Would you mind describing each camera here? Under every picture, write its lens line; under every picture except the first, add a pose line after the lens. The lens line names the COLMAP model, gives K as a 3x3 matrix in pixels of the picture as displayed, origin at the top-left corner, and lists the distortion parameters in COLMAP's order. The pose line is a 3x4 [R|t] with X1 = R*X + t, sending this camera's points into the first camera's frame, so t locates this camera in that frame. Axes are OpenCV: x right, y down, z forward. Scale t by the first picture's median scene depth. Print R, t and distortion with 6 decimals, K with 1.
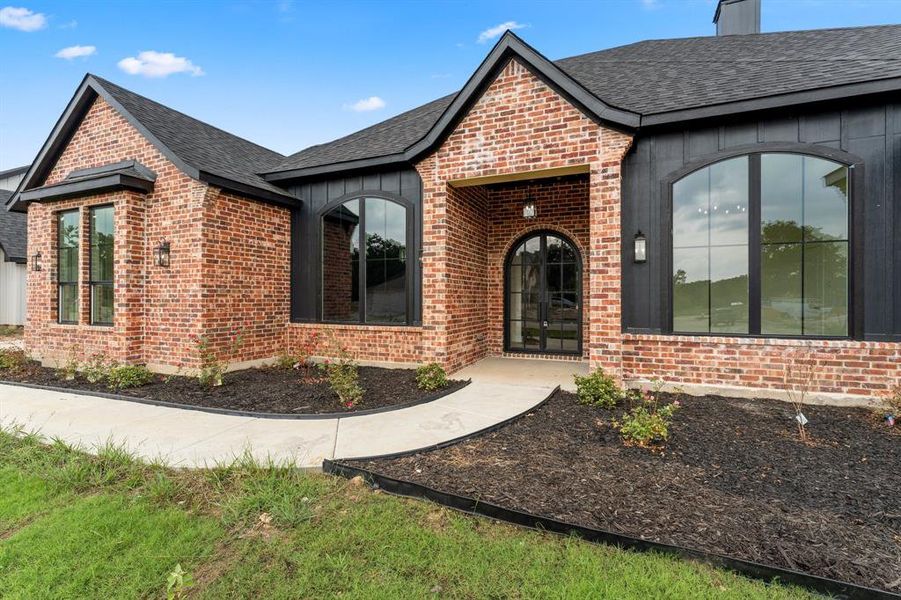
lens RADIAL K [[401.9, 0, 450.5], [0, 401.9, 300.0], [0, 0, 1]] dist [-0.000208, 0.000031]
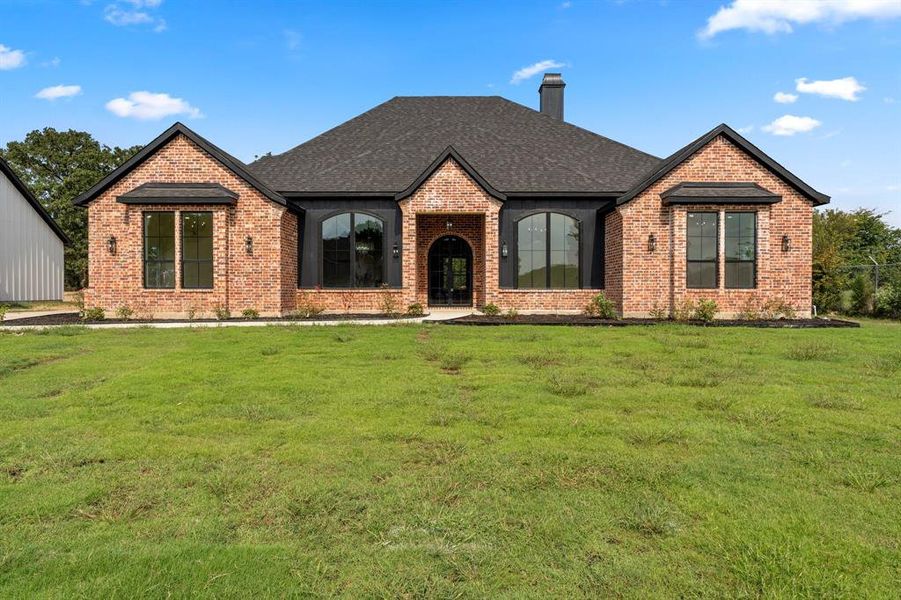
lens RADIAL K [[457.9, 0, 445.1], [0, 457.9, 297.7], [0, 0, 1]] dist [-0.001141, 0.000305]
pose [[0.930430, -0.010794, 0.366309, -0.711555], [0.003646, 0.999789, 0.020200, 0.075281], [-0.366450, -0.017459, 0.930274, -1.149087]]
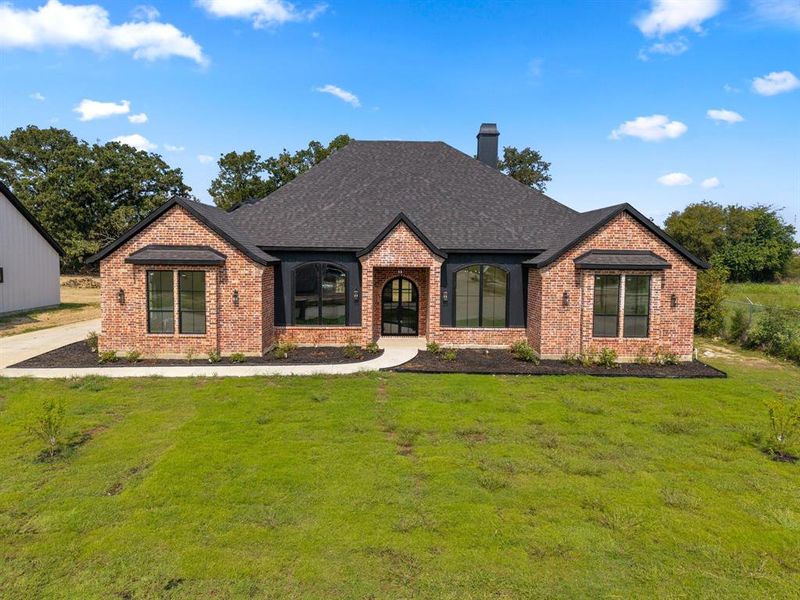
lens RADIAL K [[403.6, 0, 397.7], [0, 403.6, 298.8], [0, 0, 1]] dist [0.018509, -0.015507]
pose [[0.924367, -0.017871, 0.381086, -0.798531], [-0.006388, 0.998037, 0.062297, -0.258750], [-0.381451, -0.060020, 0.922439, -1.278916]]
